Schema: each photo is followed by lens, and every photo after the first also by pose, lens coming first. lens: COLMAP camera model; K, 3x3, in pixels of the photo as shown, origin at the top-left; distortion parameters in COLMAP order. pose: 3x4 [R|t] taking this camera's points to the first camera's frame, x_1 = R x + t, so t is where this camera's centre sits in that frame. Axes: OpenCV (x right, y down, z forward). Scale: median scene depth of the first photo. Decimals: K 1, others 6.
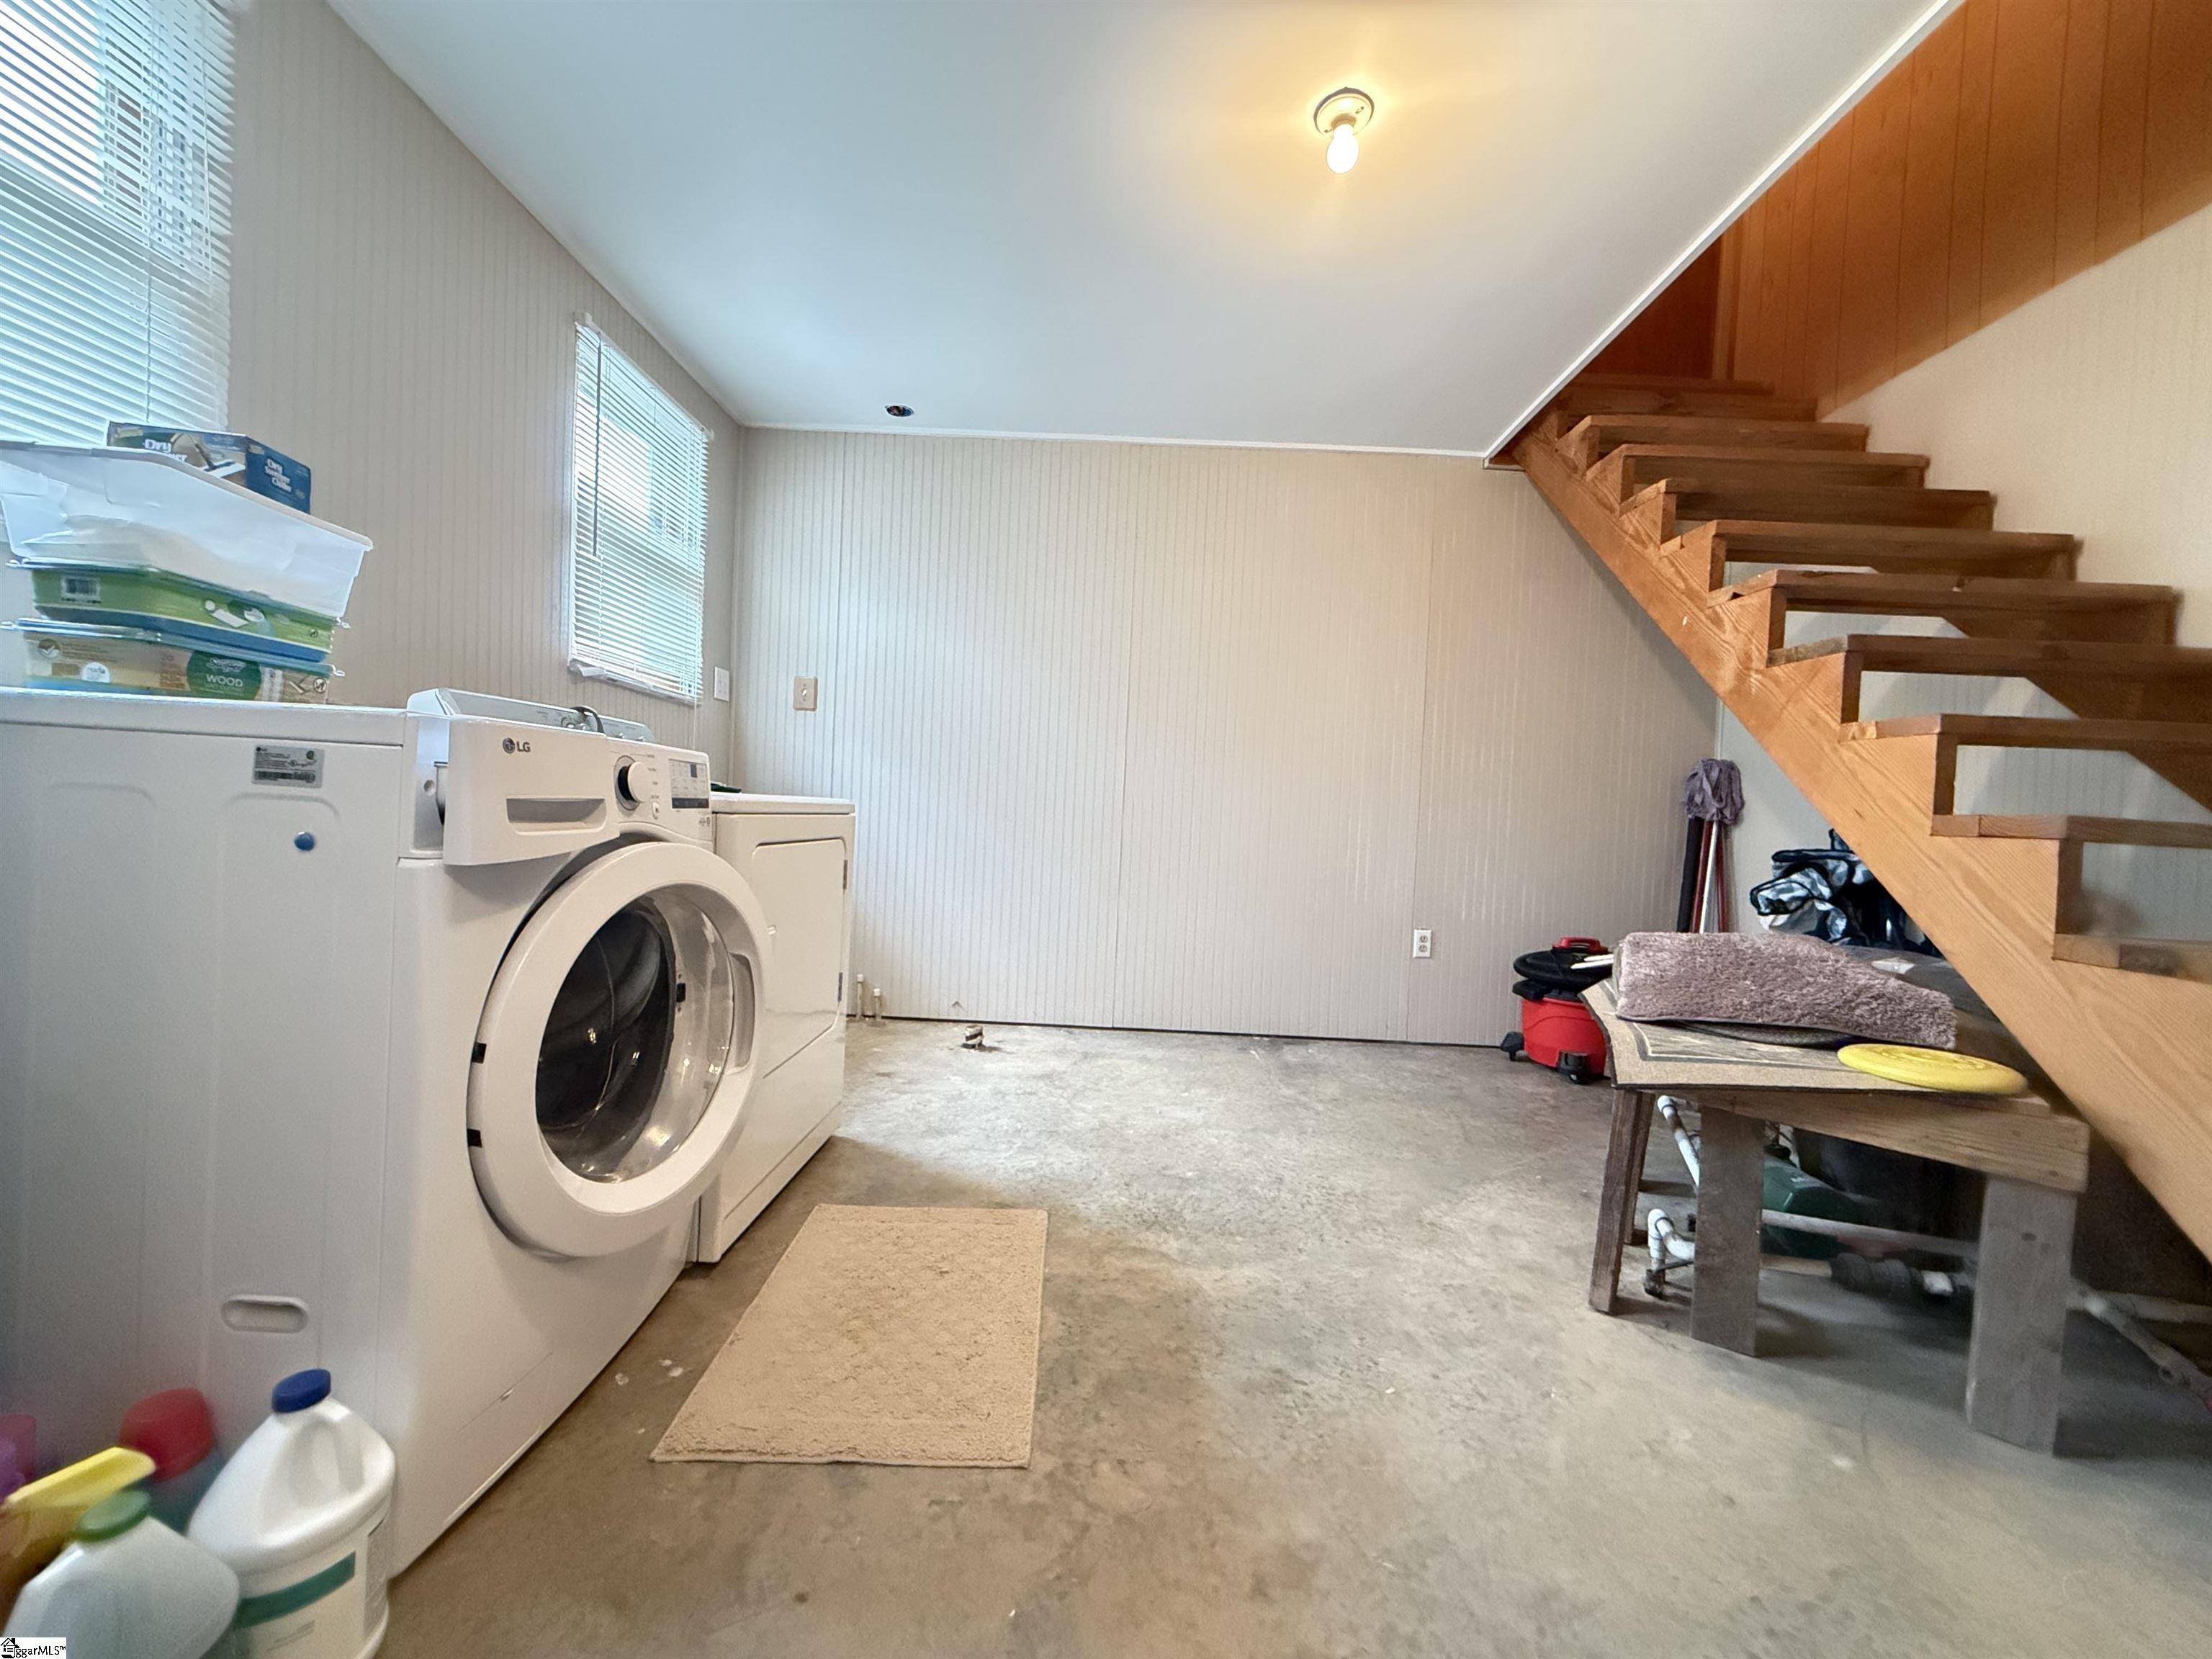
lens RADIAL K [[879.4, 0, 1102.6], [0, 879.4, 832.4], [0, 0, 1]] dist [-0.002584, 0.000346]
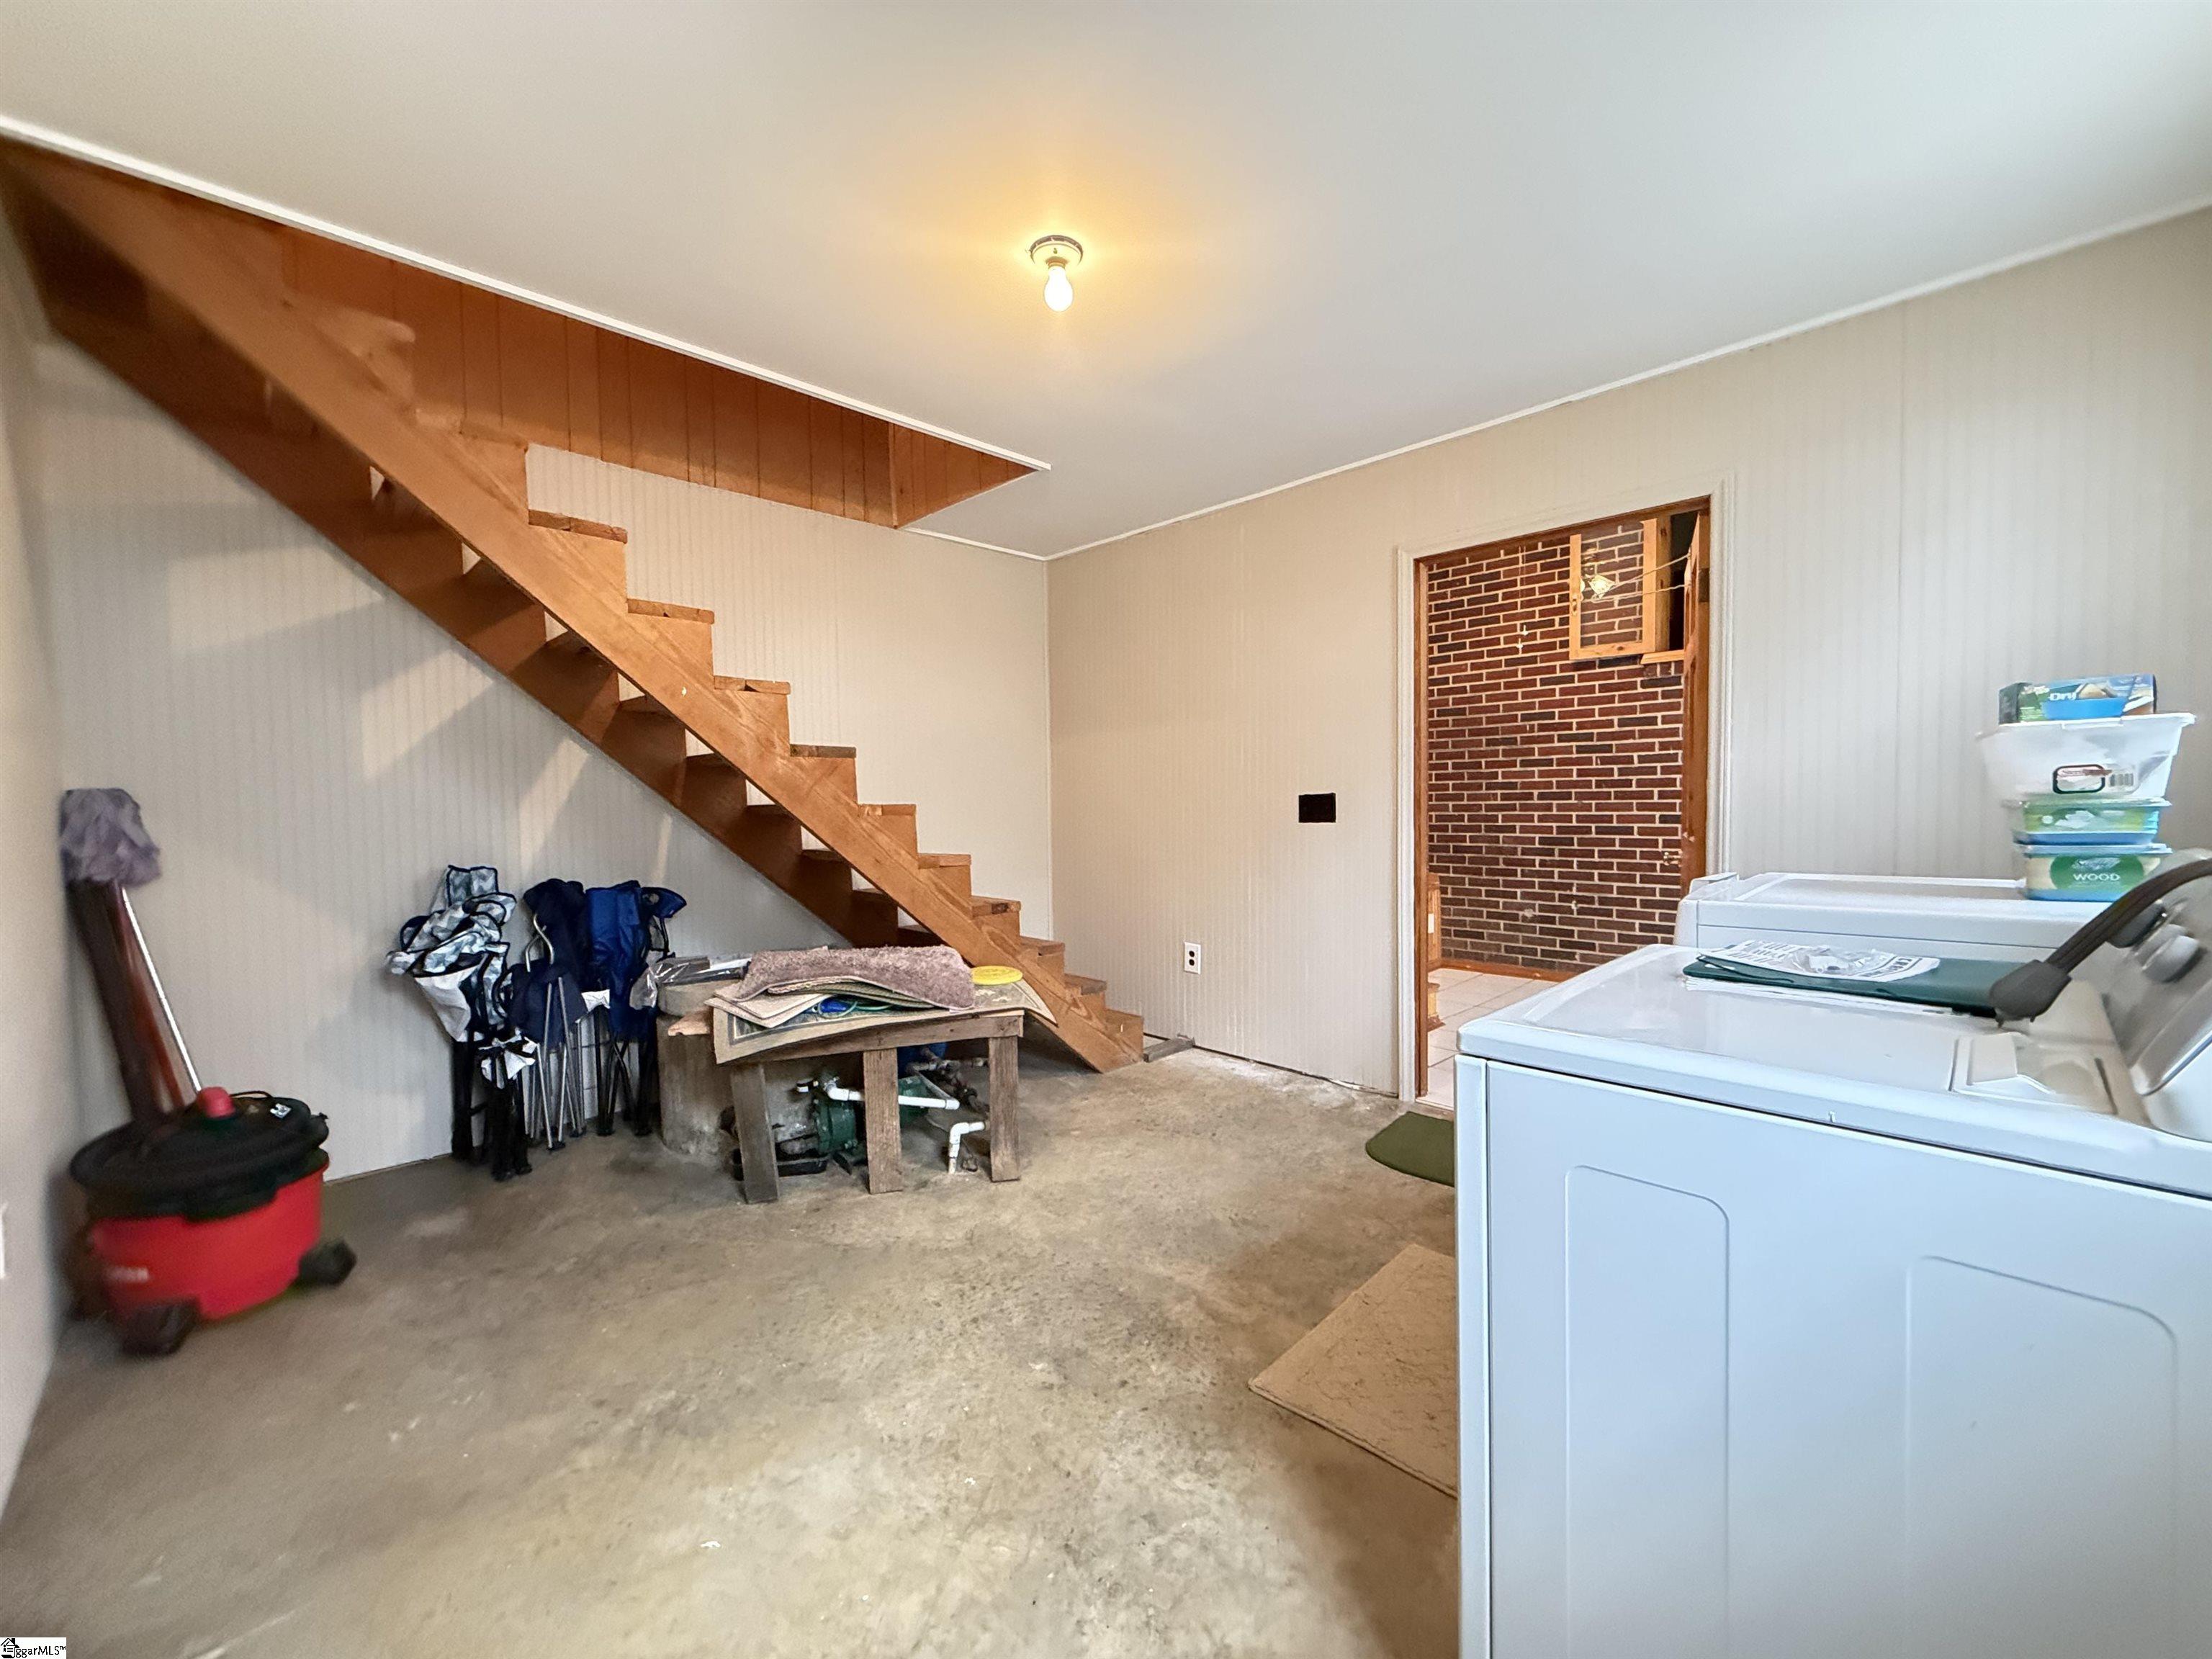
lens RADIAL K [[879.4, 0, 1097.6], [0, 879.4, 836.7], [0, 0, 1]] dist [-0.002584, 0.000346]
pose [[-0.708571, -0.071027, 0.702055, -0.442203], [-0.005508, 0.995448, 0.095151, -0.167378], [-0.705618, 0.063555, -0.705737, 1.396364]]
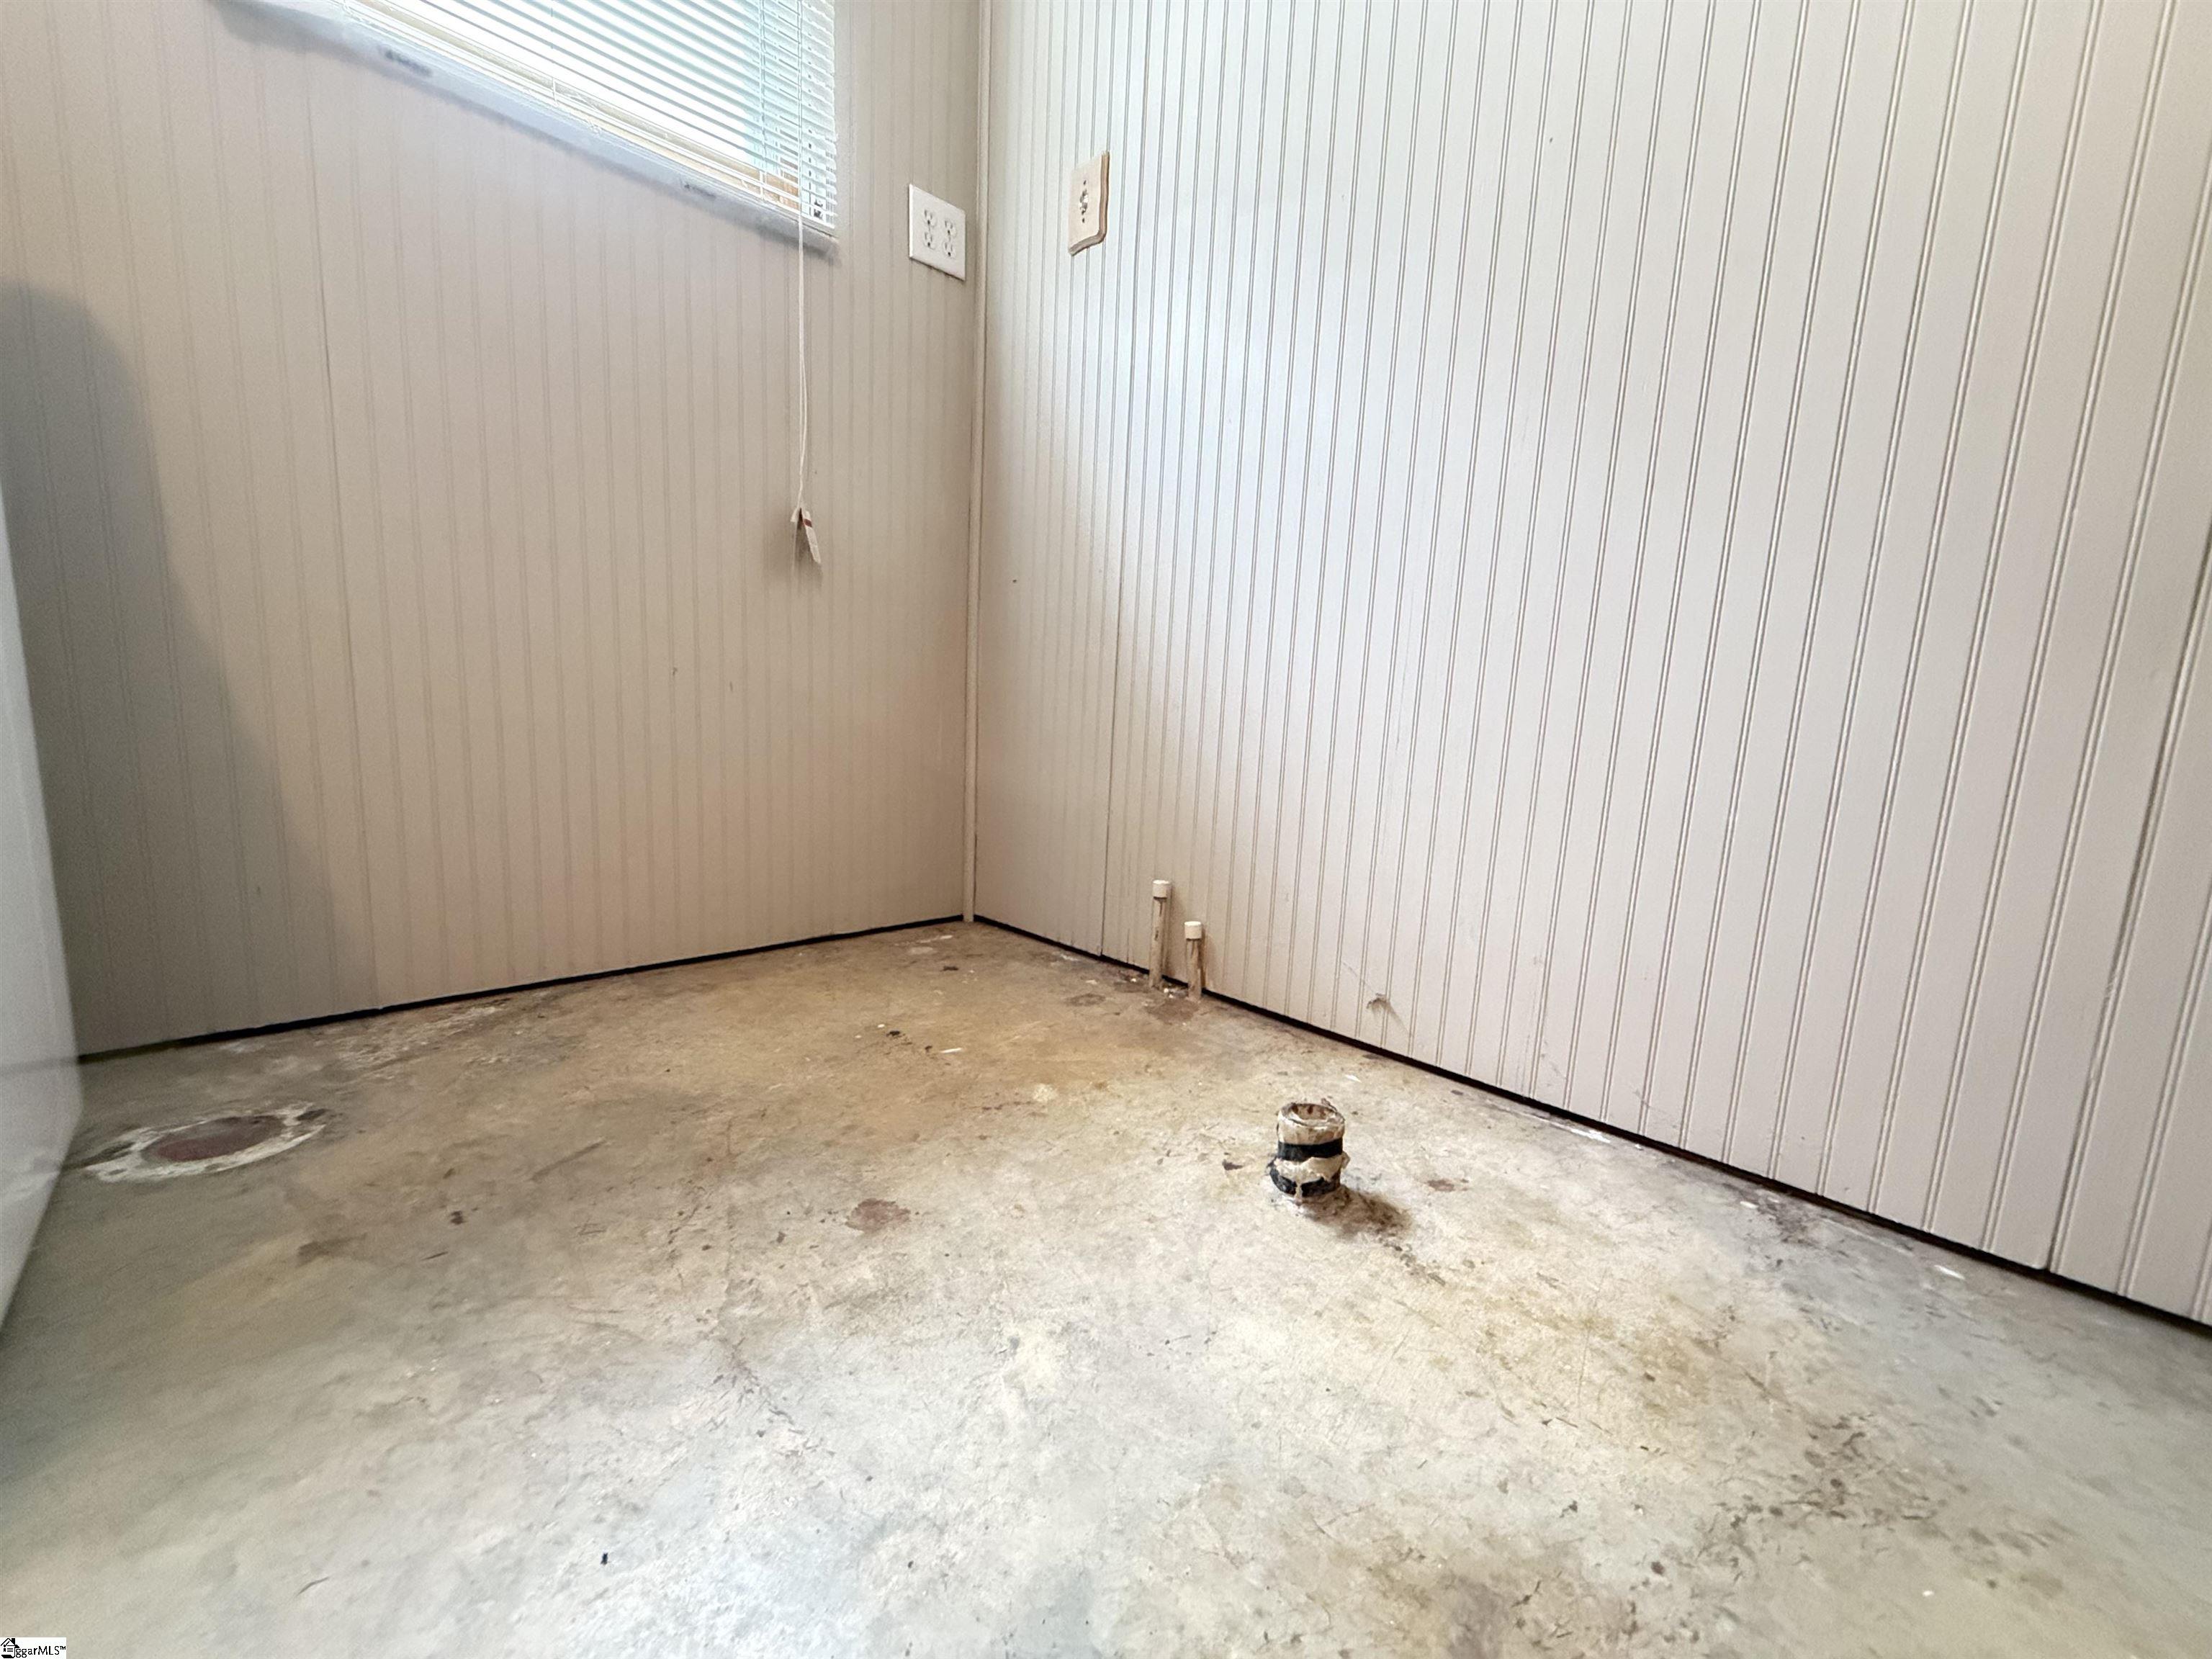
lens RADIAL K [[879.4, 0, 1110.7], [0, 879.4, 829.5], [0, 0, 1]] dist [-0.002584, 0.000346]
pose [[0.698785, 0.086618, -0.710068, -0.009815], [-0.026673, 0.995107, 0.095140, 0.149629], [0.714835, -0.047543, 0.697676, 1.037874]]
